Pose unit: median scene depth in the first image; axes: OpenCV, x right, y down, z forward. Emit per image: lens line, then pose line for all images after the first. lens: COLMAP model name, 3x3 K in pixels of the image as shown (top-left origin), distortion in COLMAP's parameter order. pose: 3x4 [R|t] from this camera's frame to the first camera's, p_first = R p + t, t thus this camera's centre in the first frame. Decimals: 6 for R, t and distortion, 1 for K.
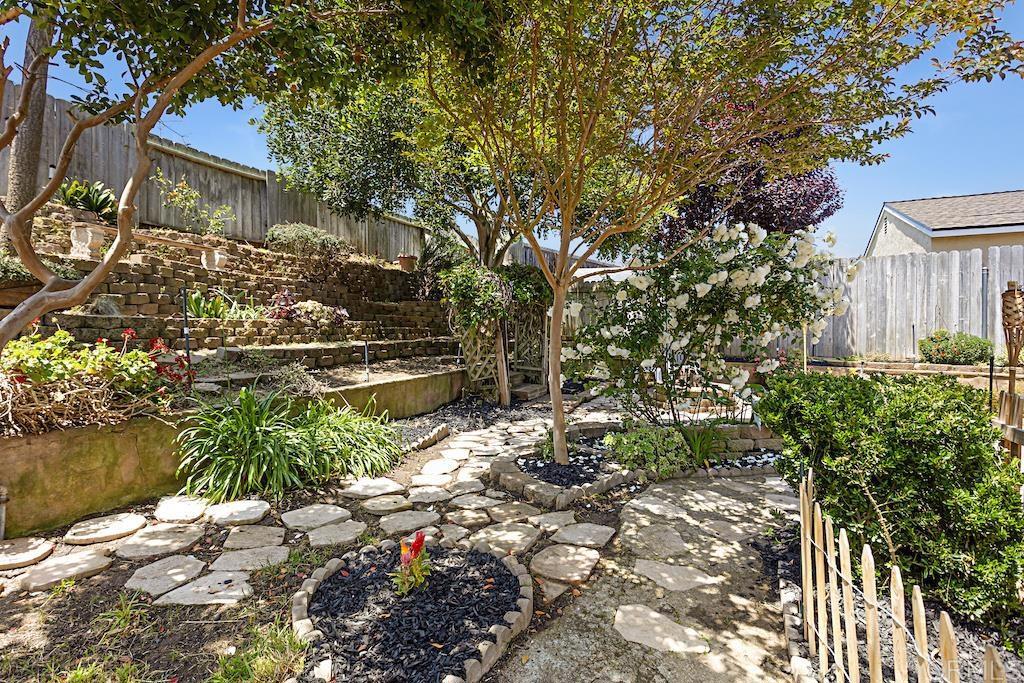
lens RADIAL K [[521.7, 0, 514.2], [0, 521.7, 341.1], [0, 0, 1]] dist [0.002650, 0.000053]
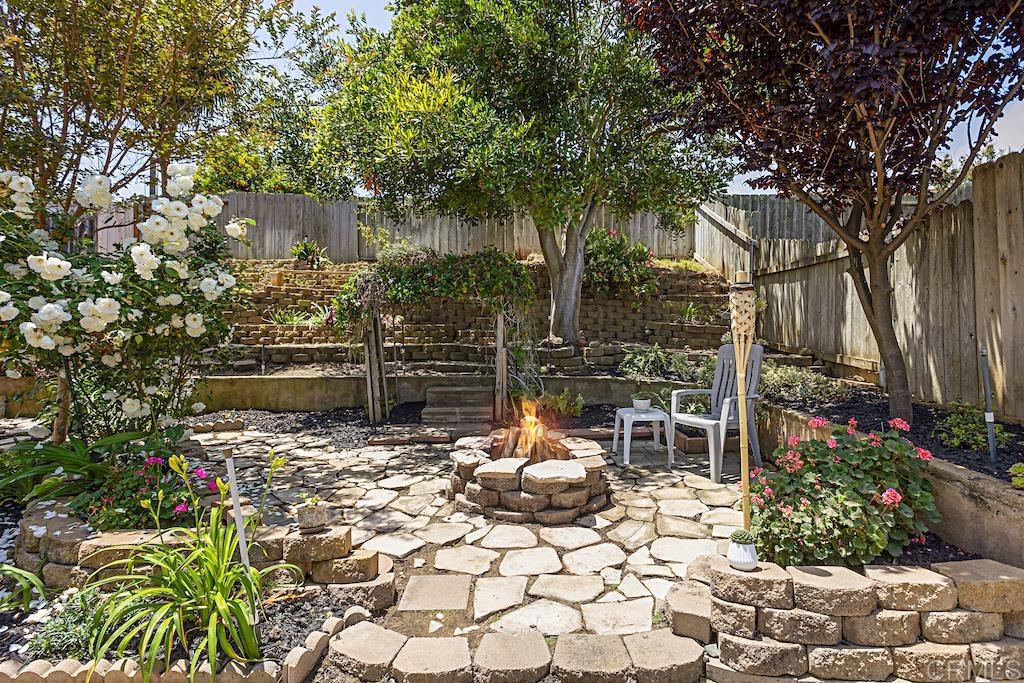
lens RADIAL K [[521.7, 0, 506.8], [0, 521.7, 336.7], [0, 0, 1]] dist [0.002650, 0.000053]
pose [[0.392817, 0.018928, -0.919422, 1.288956], [-0.020943, 0.999713, 0.011633, -0.049834], [0.919378, 0.014685, 0.393101, 1.250243]]
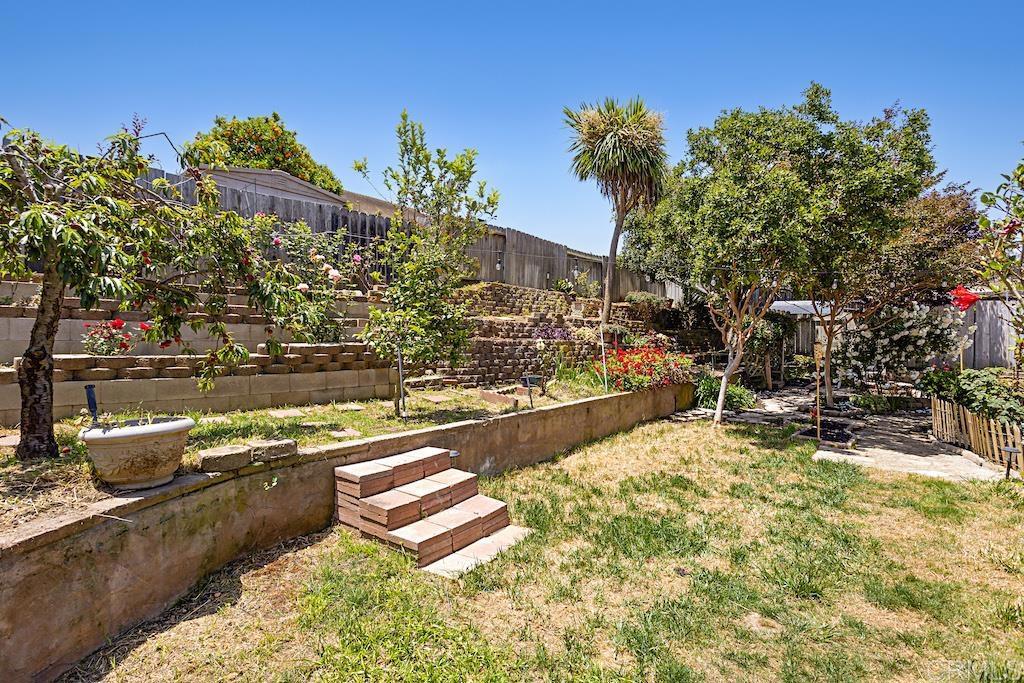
lens RADIAL K [[521.7, 0, 511.9], [0, 521.7, 340.4], [0, 0, 1]] dist [0.002650, 0.000053]
pose [[0.967461, 0.016454, -0.252485, -0.664642], [-0.021795, 0.999594, -0.018371, -0.001077], [0.252080, 0.023276, 0.967426, -1.584020]]
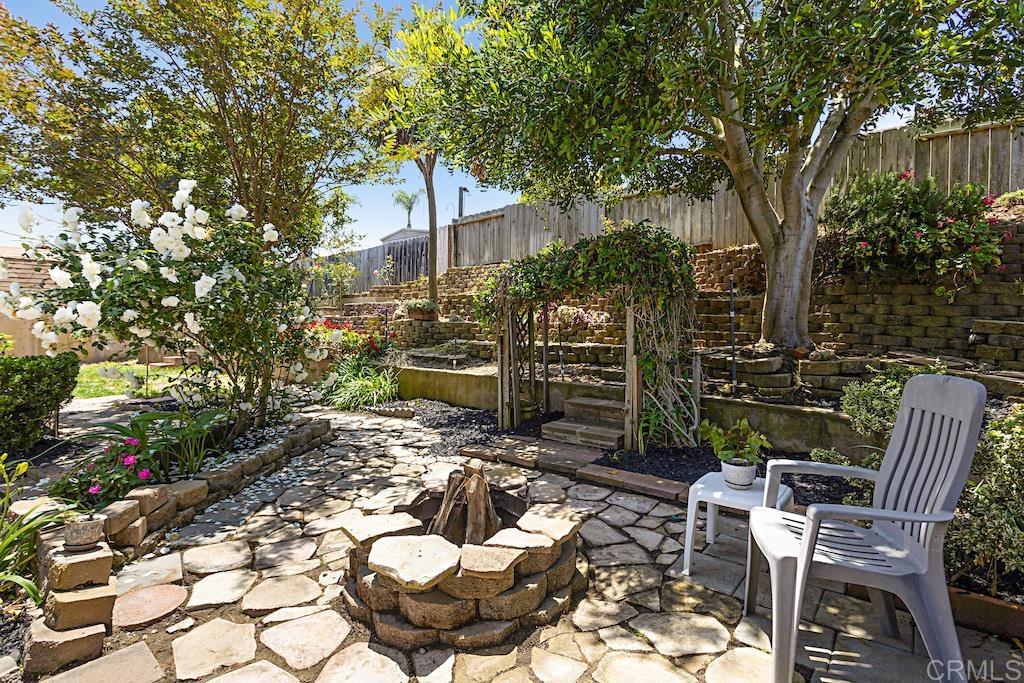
lens RADIAL K [[489.7, 0, 506.5], [0, 489.7, 331.8], [0, 0, 1]] dist [-0.002970, 0.000425]
pose [[-0.311049, 0.016841, -0.950245, 1.030701], [-0.025957, 0.999319, 0.026207, -0.068074], [0.950039, 0.032818, -0.310400, 1.807696]]
